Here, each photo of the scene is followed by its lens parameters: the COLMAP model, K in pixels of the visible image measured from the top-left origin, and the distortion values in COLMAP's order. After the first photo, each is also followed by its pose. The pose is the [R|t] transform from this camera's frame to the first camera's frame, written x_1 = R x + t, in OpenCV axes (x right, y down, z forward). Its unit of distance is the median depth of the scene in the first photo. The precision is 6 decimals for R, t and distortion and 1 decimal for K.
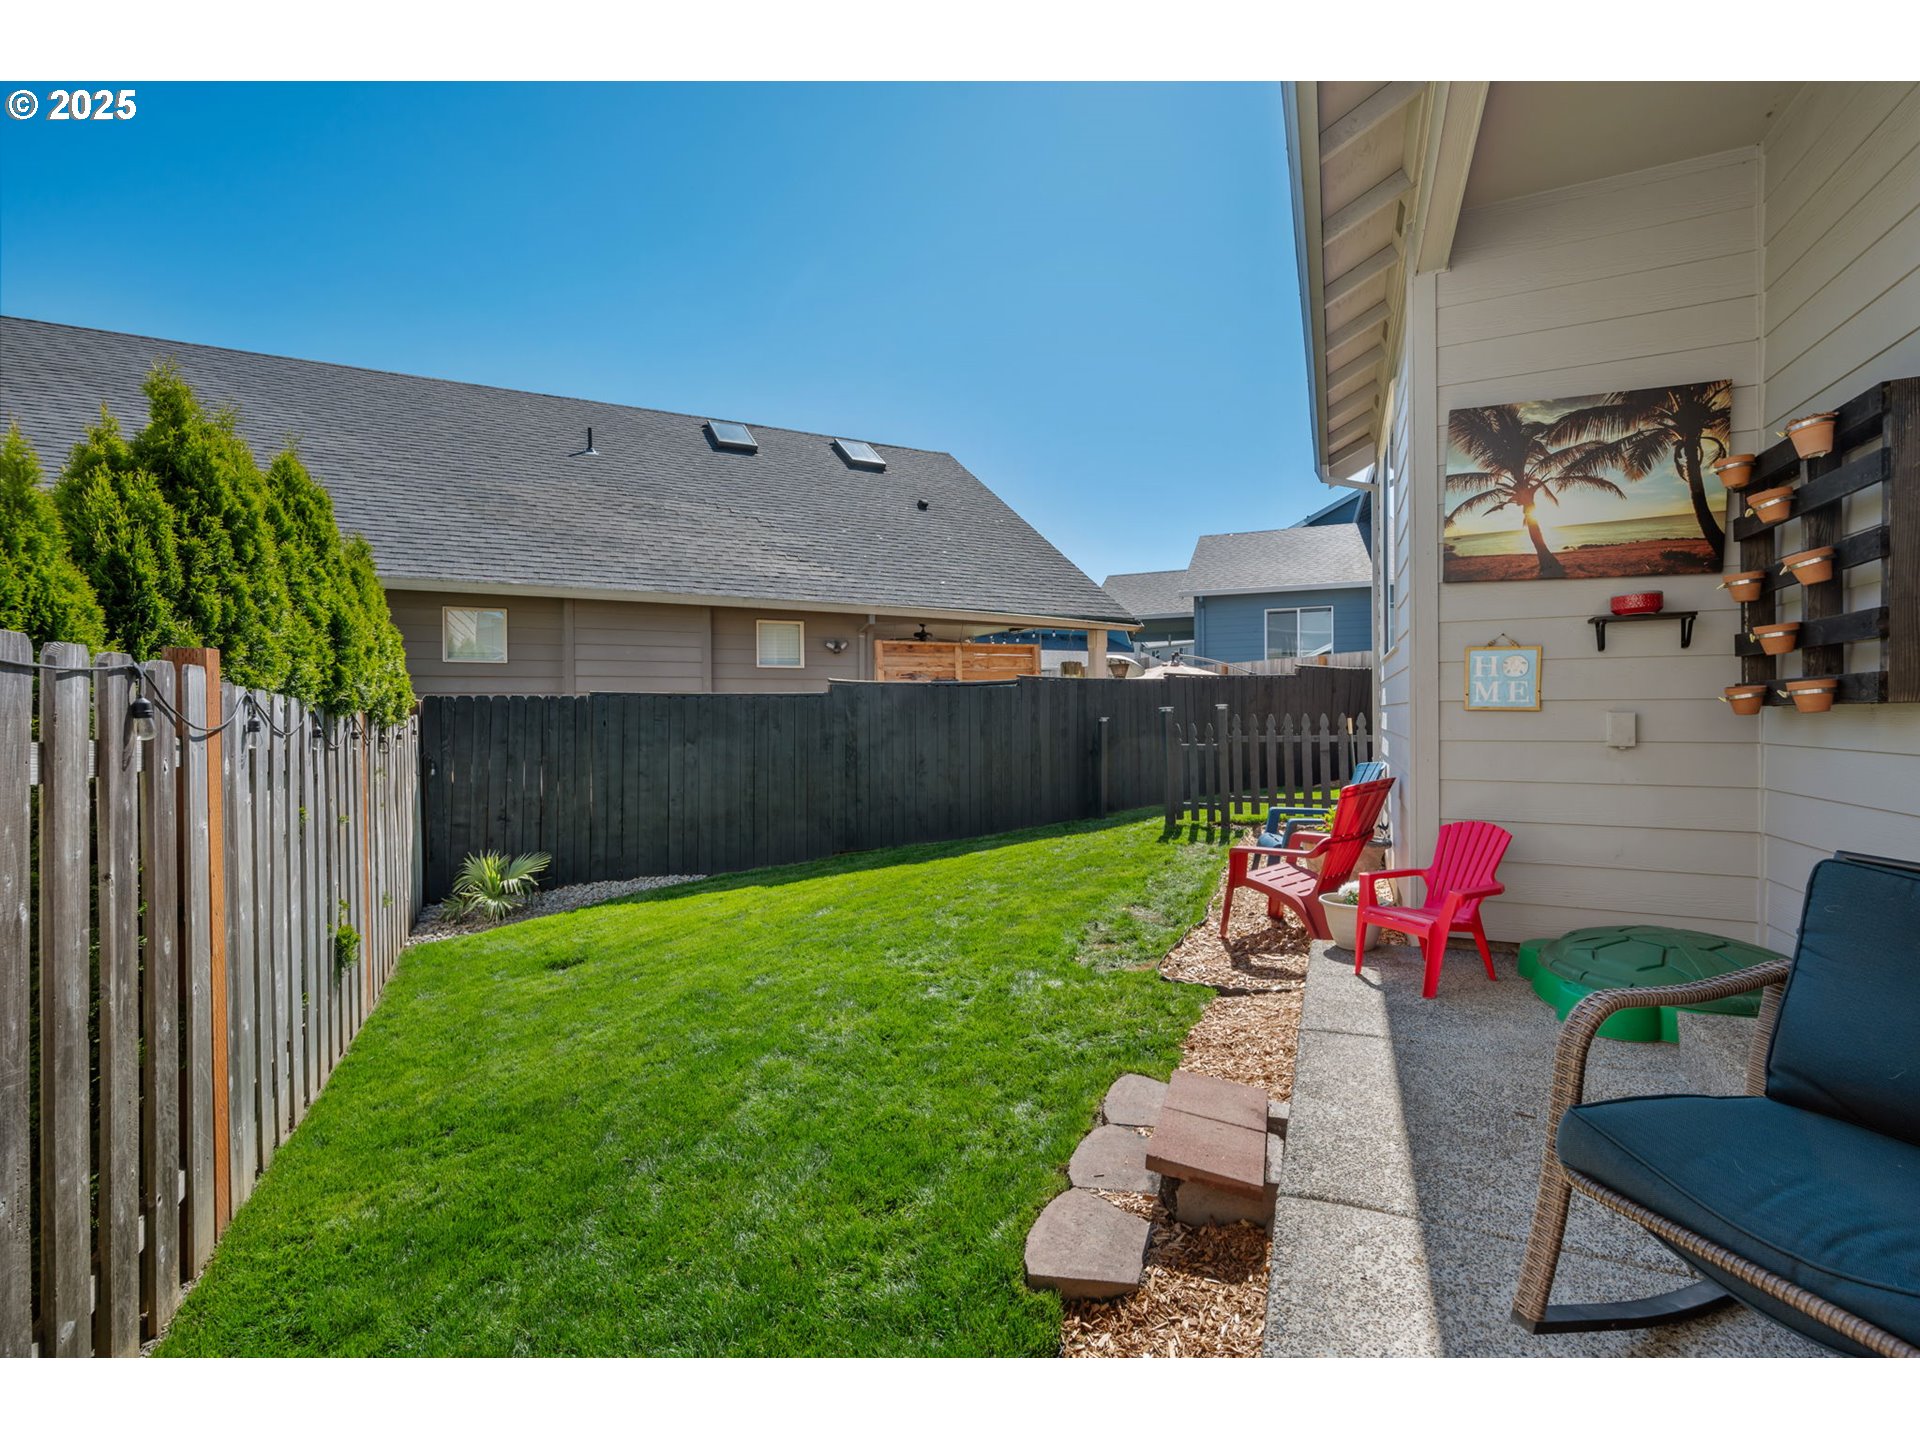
lens RADIAL K [[858.5, 0, 965.9], [0, 858.5, 715.4], [0, 0, 1]] dist [-0.004530, -0.000541]
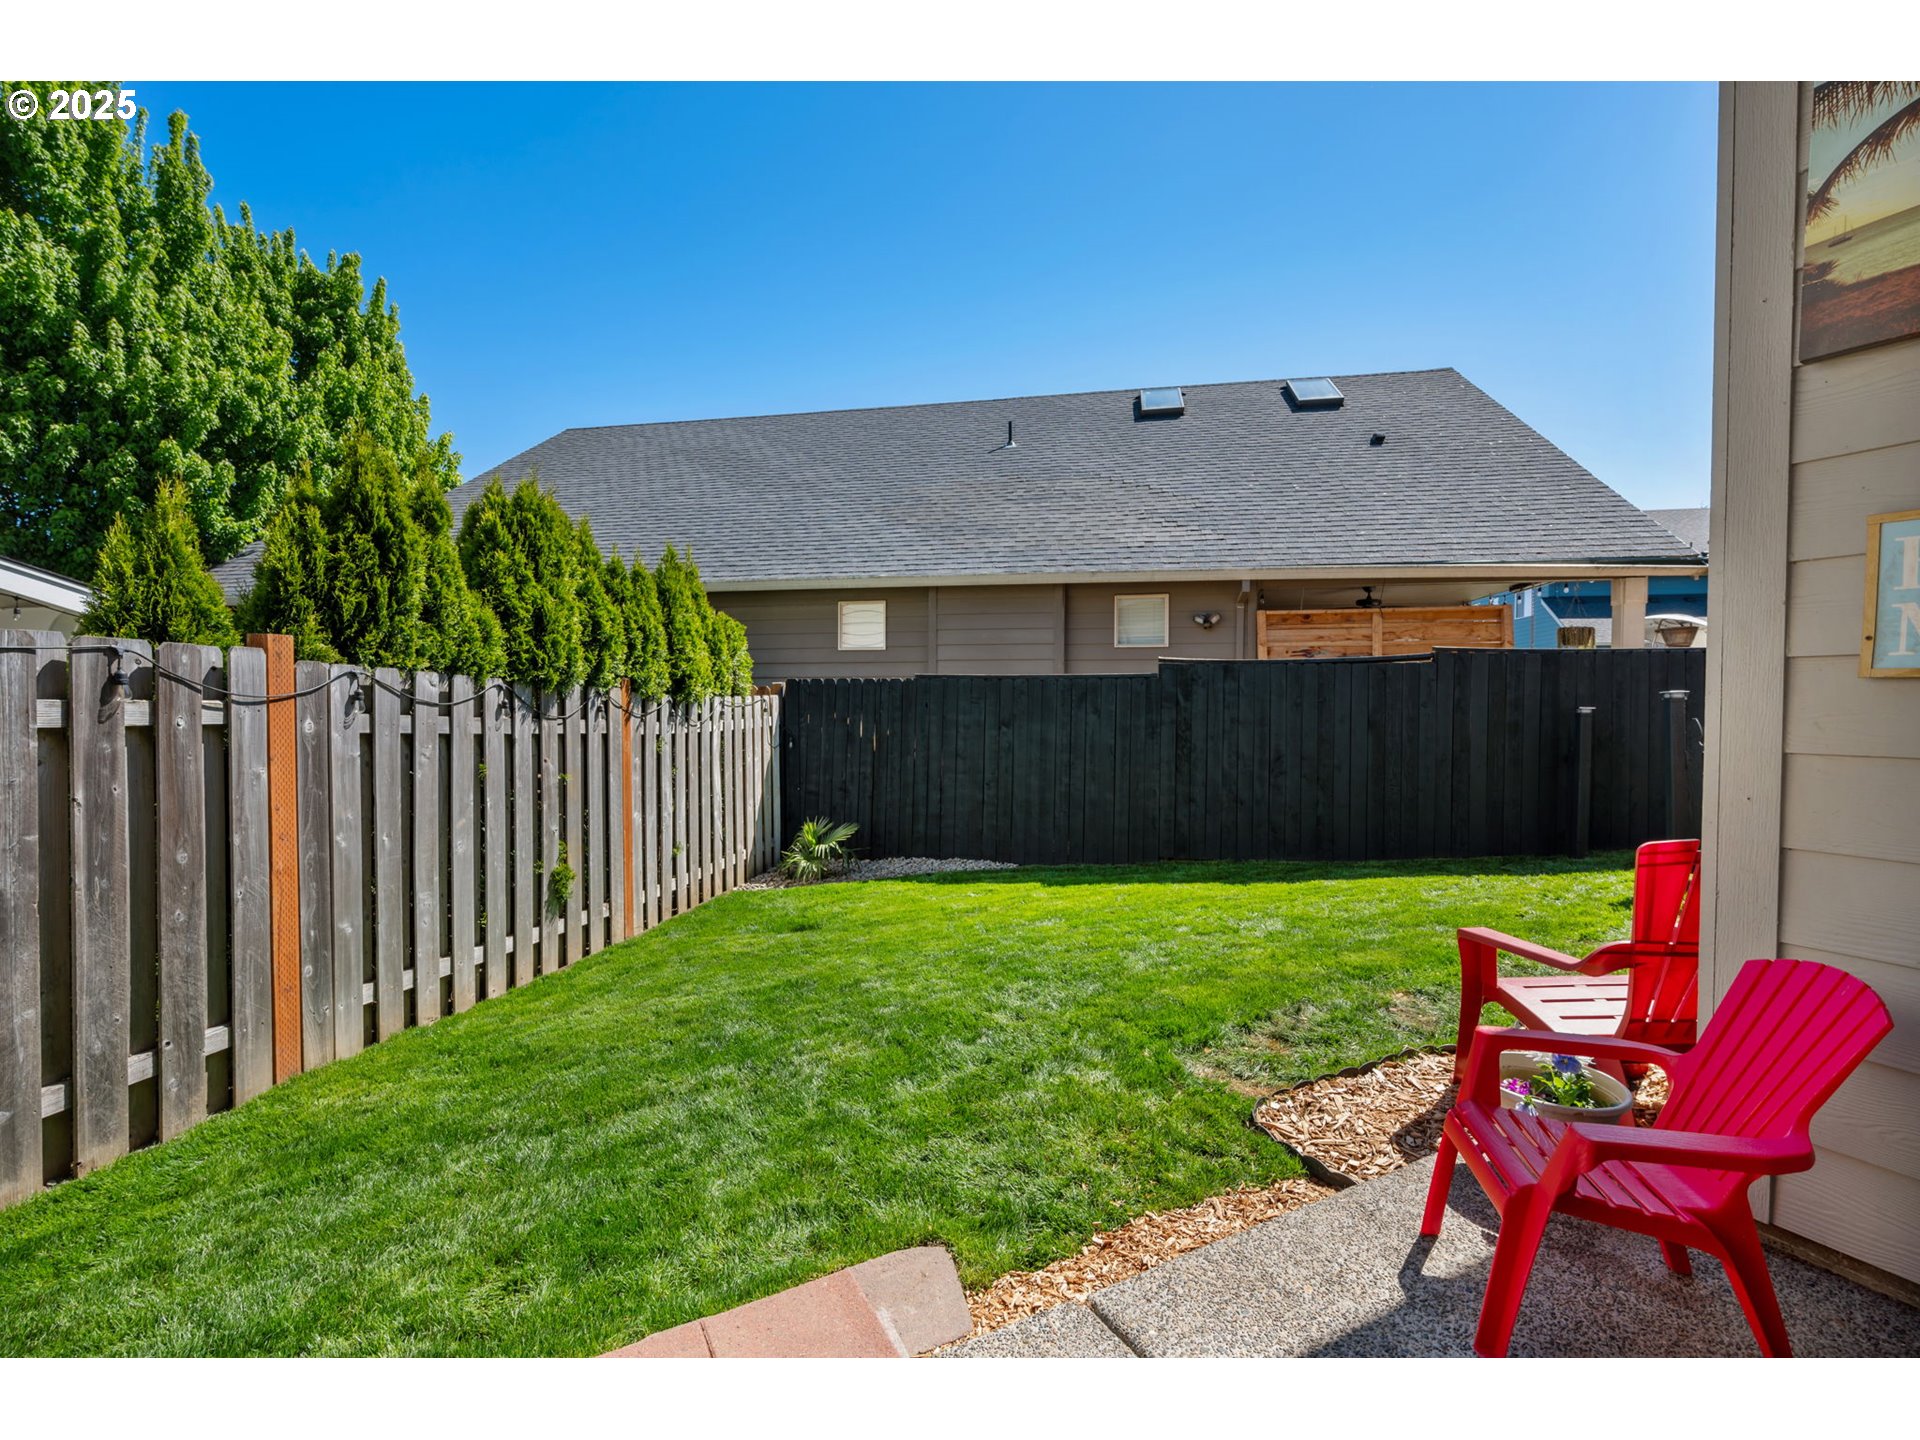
lens RADIAL K [[858.5, 0, 965.0], [0, 858.5, 719.0], [0, 0, 1]] dist [-0.004530, -0.000541]
pose [[0.774834, 0.021714, -0.631792, 0.238769], [-0.011218, 0.999725, 0.020602, 0.003990], [0.632066, -0.008875, 0.774864, 0.206141]]
